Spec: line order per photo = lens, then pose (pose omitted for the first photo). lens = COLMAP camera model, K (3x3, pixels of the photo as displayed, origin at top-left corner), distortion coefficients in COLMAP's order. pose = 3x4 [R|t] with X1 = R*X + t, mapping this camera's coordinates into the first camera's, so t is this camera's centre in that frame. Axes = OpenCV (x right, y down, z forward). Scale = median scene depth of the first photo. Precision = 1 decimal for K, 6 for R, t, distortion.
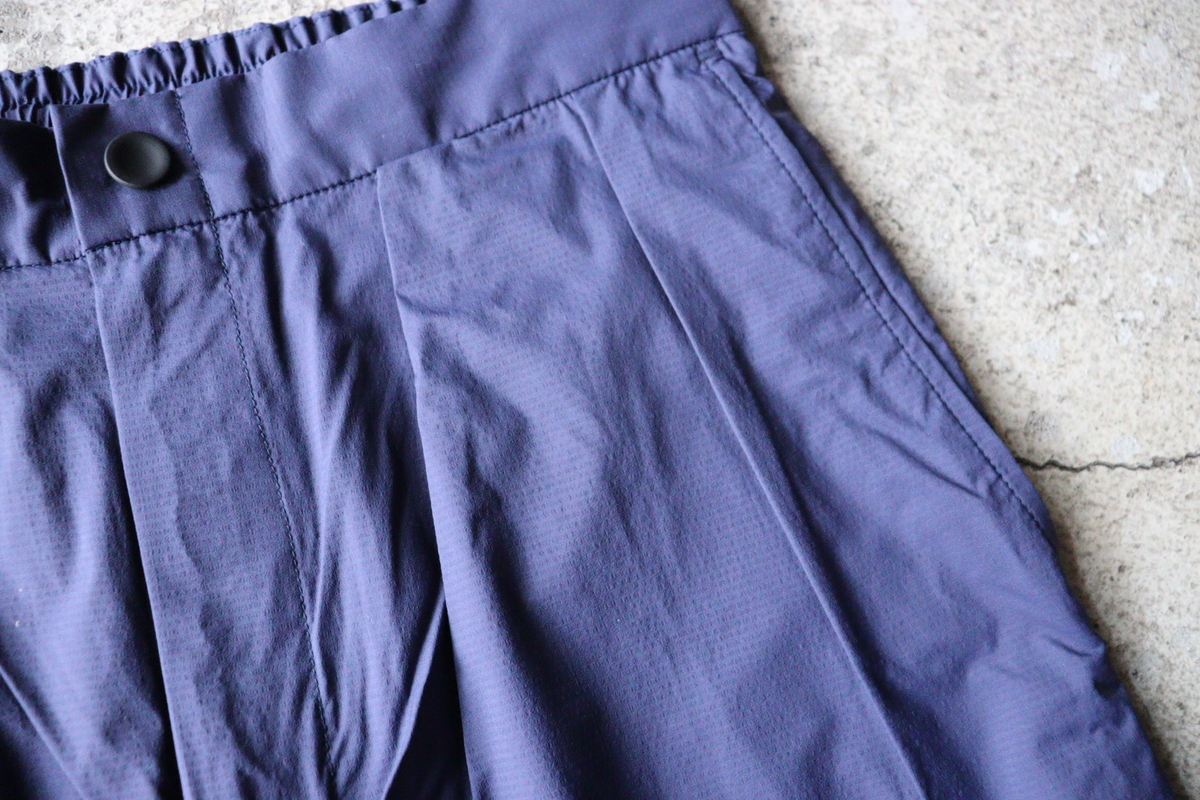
lens RADIAL K [[990.1, 0, 605.9], [0, 990.1, 410.4], [0, 0, 1]] dist [-0.181598, 0.154229]
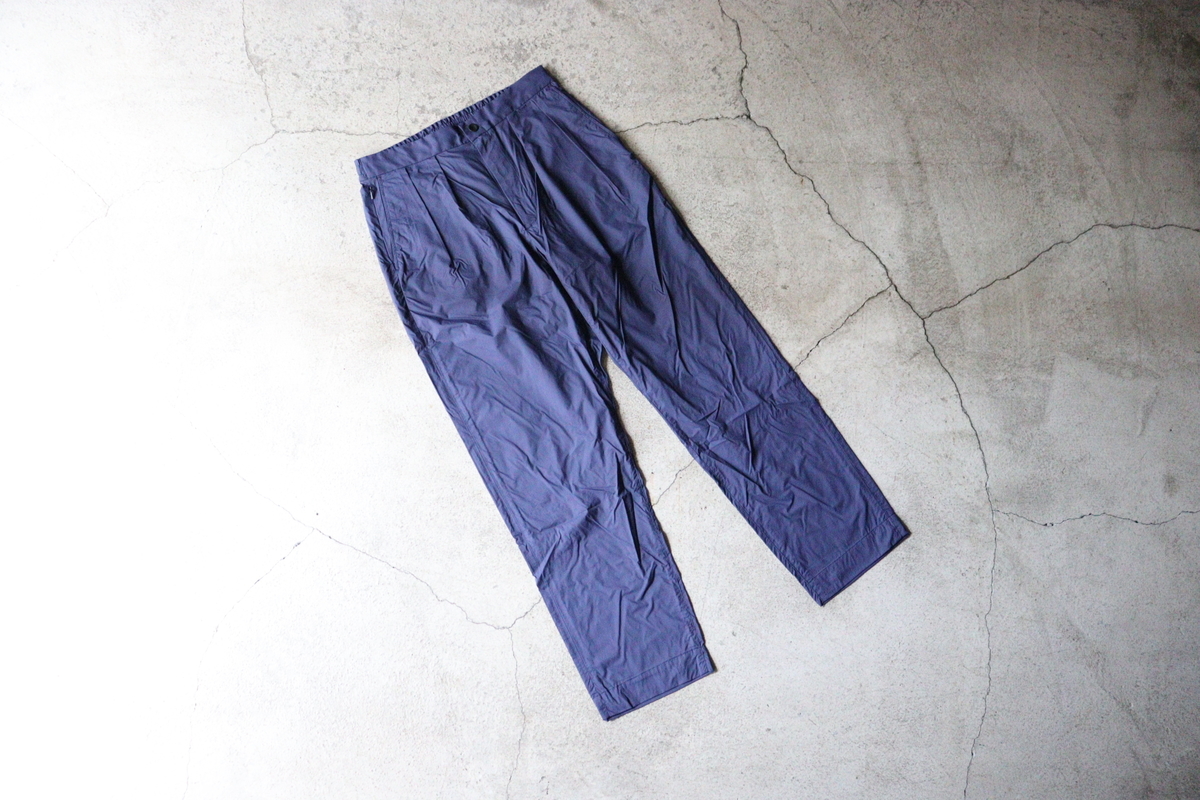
lens RADIAL K [[990.1, 0, 606.7], [0, 990.1, 408.7], [0, 0, 1]] dist [-0.181598, 0.154229]
pose [[0.955377, -0.294323, 0.025092, -0.316082], [0.292718, 0.954711, 0.053312, 1.390636], [-0.039646, -0.043588, 0.998263, -5.361648]]
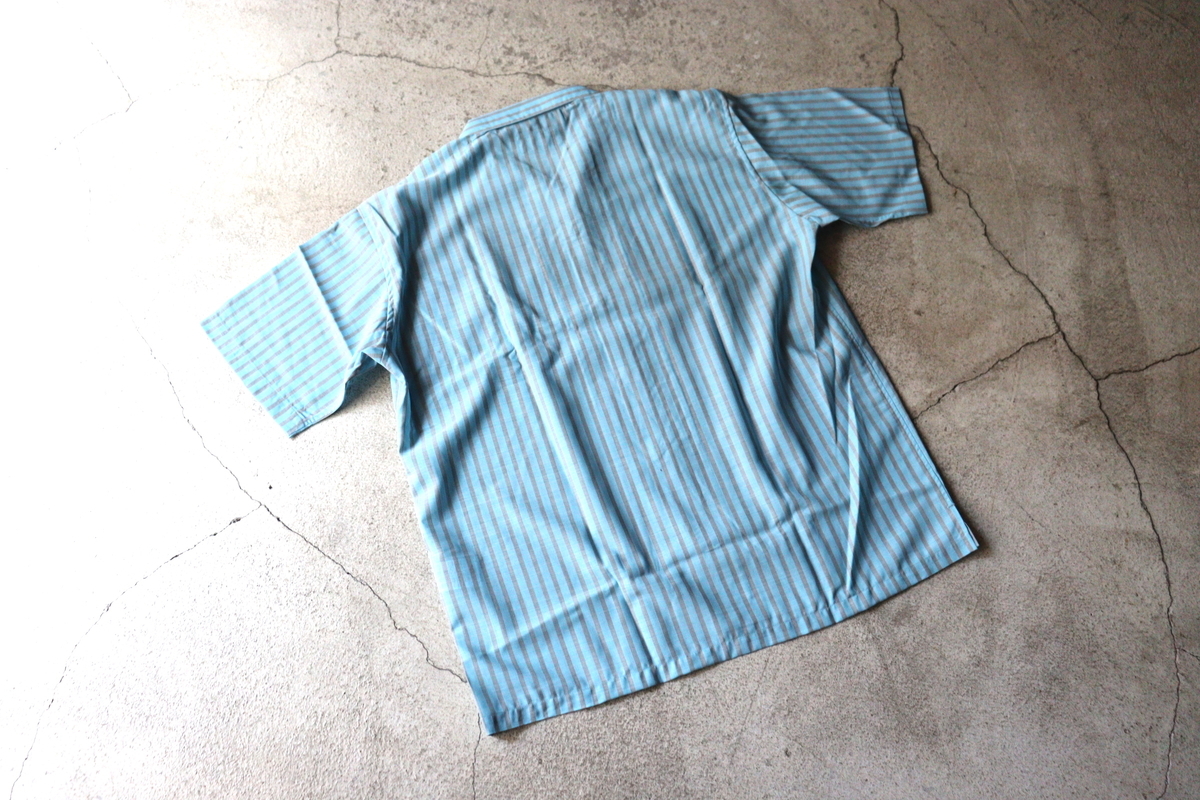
lens RADIAL K [[990.1, 0, 600.7], [0, 990.1, 397.6], [0, 0, 1]] dist [-0.181598, 0.154229]
pose [[0.990884, -0.128673, -0.039912, -0.265506], [0.121413, 0.981301, -0.149358, 2.237679], [0.058384, 0.143150, 0.987977, -3.915839]]
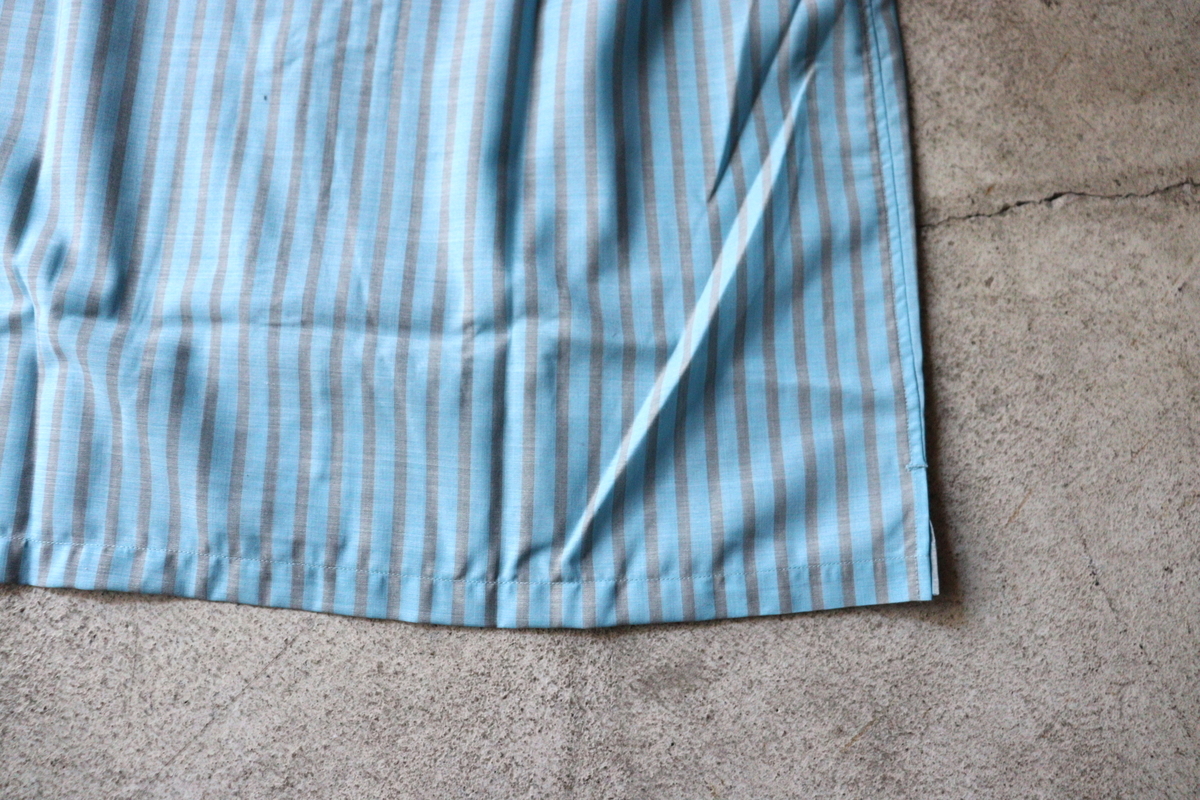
lens RADIAL K [[990.1, 0, 597.5], [0, 990.1, 392.6], [0, 0, 1]] dist [-0.181598, 0.154229]
pose [[0.961669, 0.265229, -0.069620, 0.616850], [-0.262699, 0.963899, 0.043443, 2.205930], [0.078629, -0.023489, 0.996627, -1.147859]]
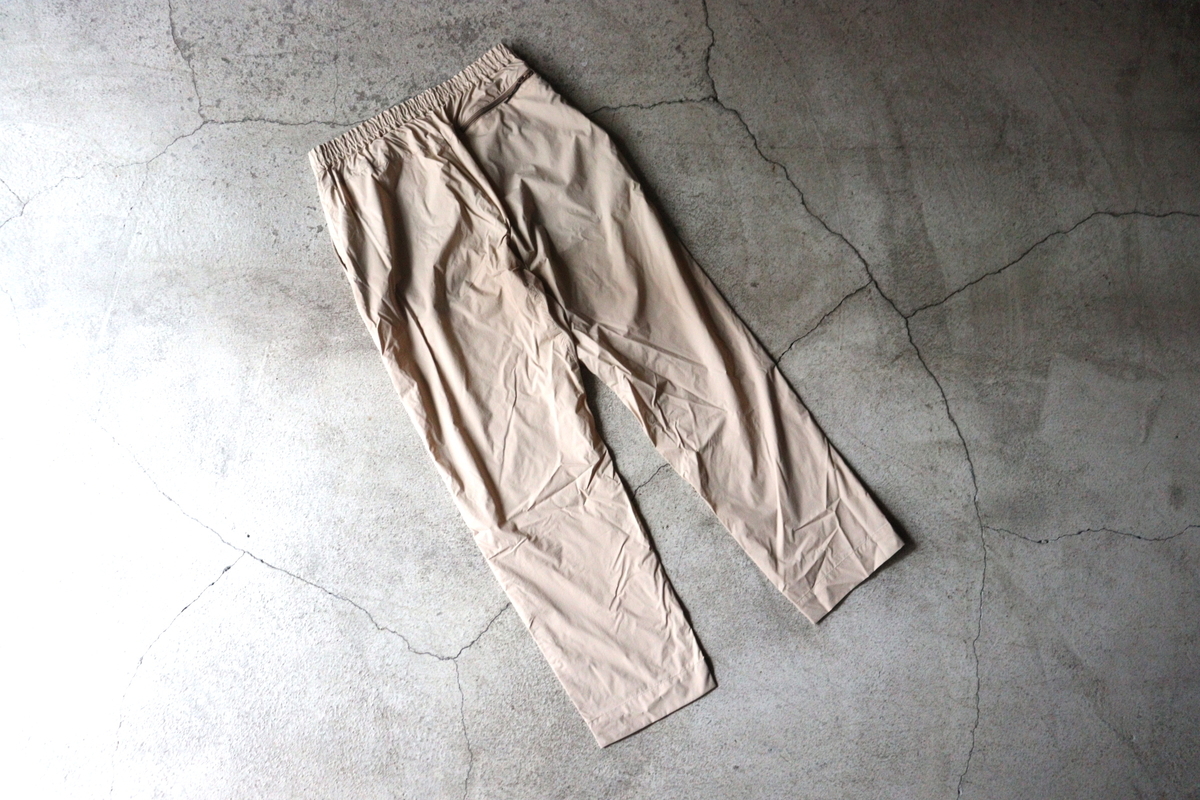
lens RADIAL K [[990.1, 0, 607.9], [0, 990.1, 403.4], [0, 0, 1]] dist [-0.181598, 0.154229]
pose [[0.953218, -0.301905, 0.015102, 0.032989], [0.300379, 0.951631, 0.064587, 1.349125], [-0.033871, -0.057029, 0.997798, -4.886371]]
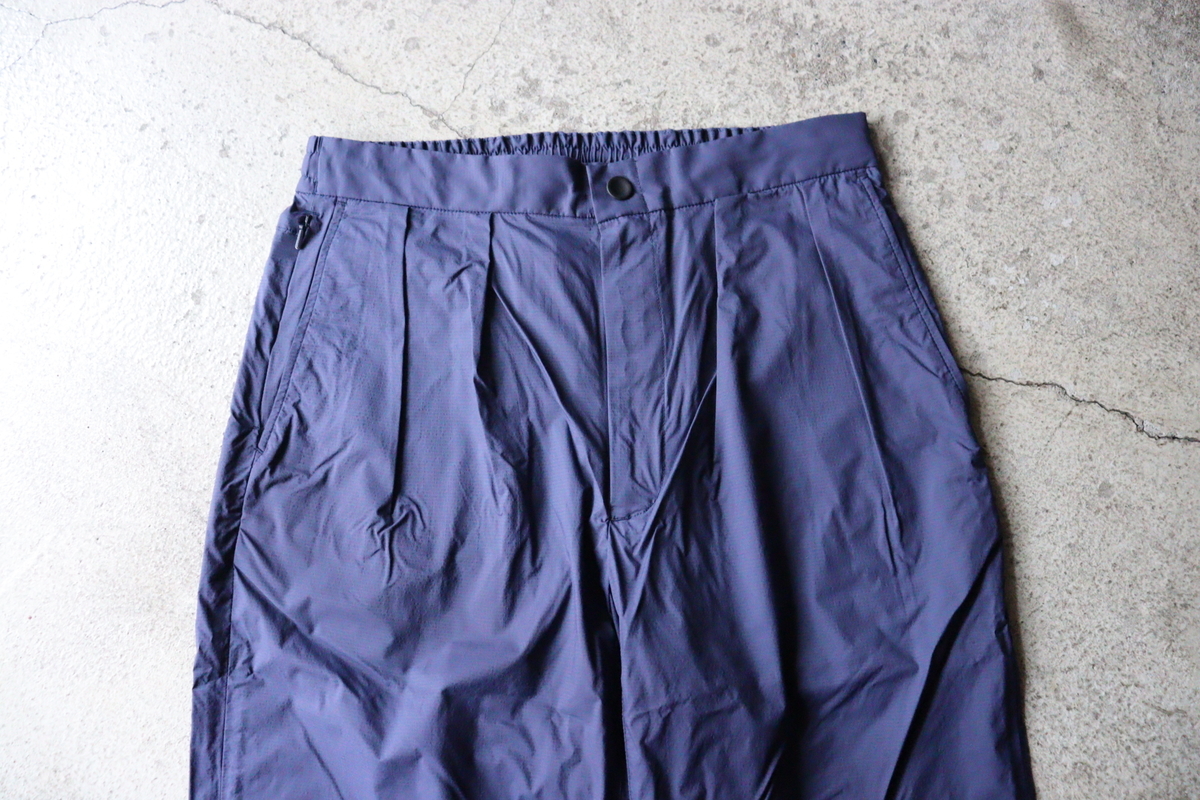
lens RADIAL K [[990.1, 0, 601.2], [0, 990.1, 402.0], [0, 0, 1]] dist [-0.181598, 0.154229]
pose [[0.973482, 0.177871, -0.143857, -0.068172], [-0.175204, 0.984041, 0.031106, 0.200148], [0.147094, -0.005077, 0.989110, -1.372798]]
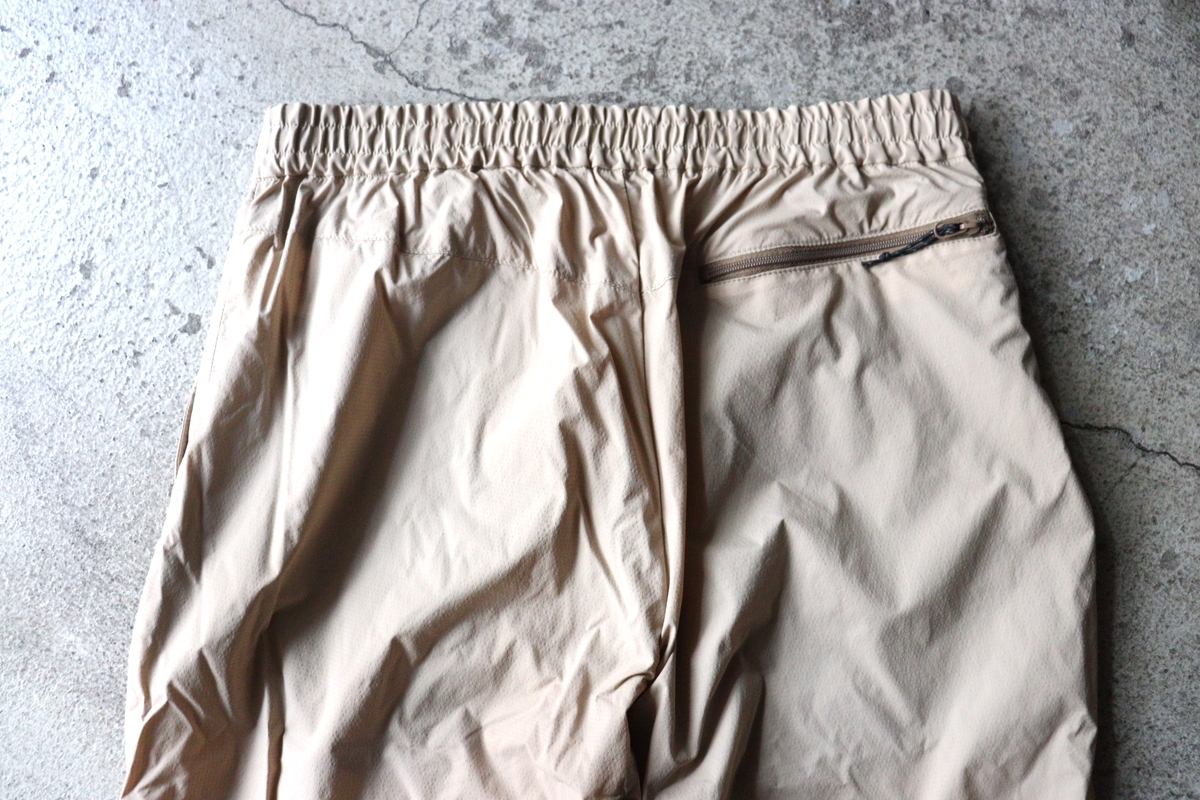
lens RADIAL K [[990.1, 0, 604.6], [0, 990.1, 396.3], [0, 0, 1]] dist [-0.181598, 0.154229]
pose [[0.964924, 0.232992, -0.120984, -0.114062], [-0.220309, 0.969263, 0.109510, 0.000911], [0.142780, -0.079015, 0.986595, -0.948803]]
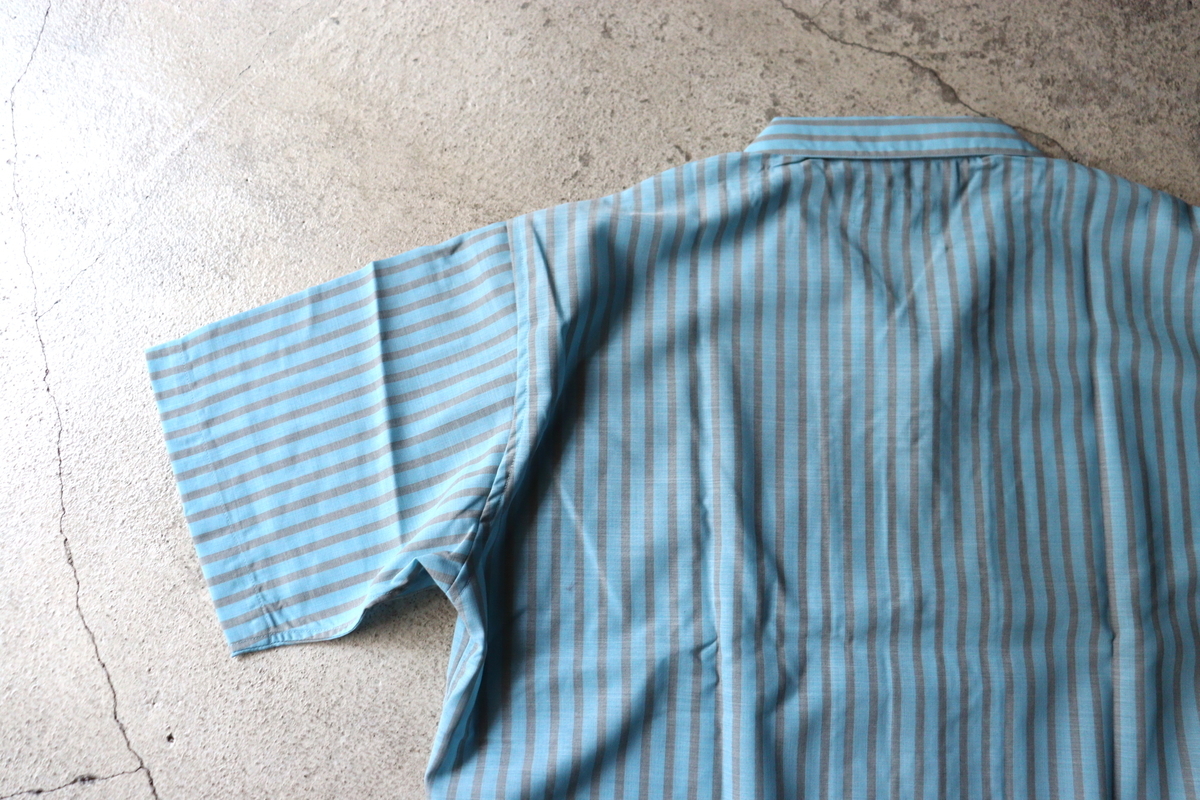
lens RADIAL K [[990.1, 0, 607.2], [0, 990.1, 396.0], [0, 0, 1]] dist [-0.181598, 0.154229]
pose [[0.966749, 0.224604, -0.122268, -0.917234], [-0.228425, 0.973395, -0.018001, 0.821887], [0.114972, 0.045331, 0.992334, -1.664578]]
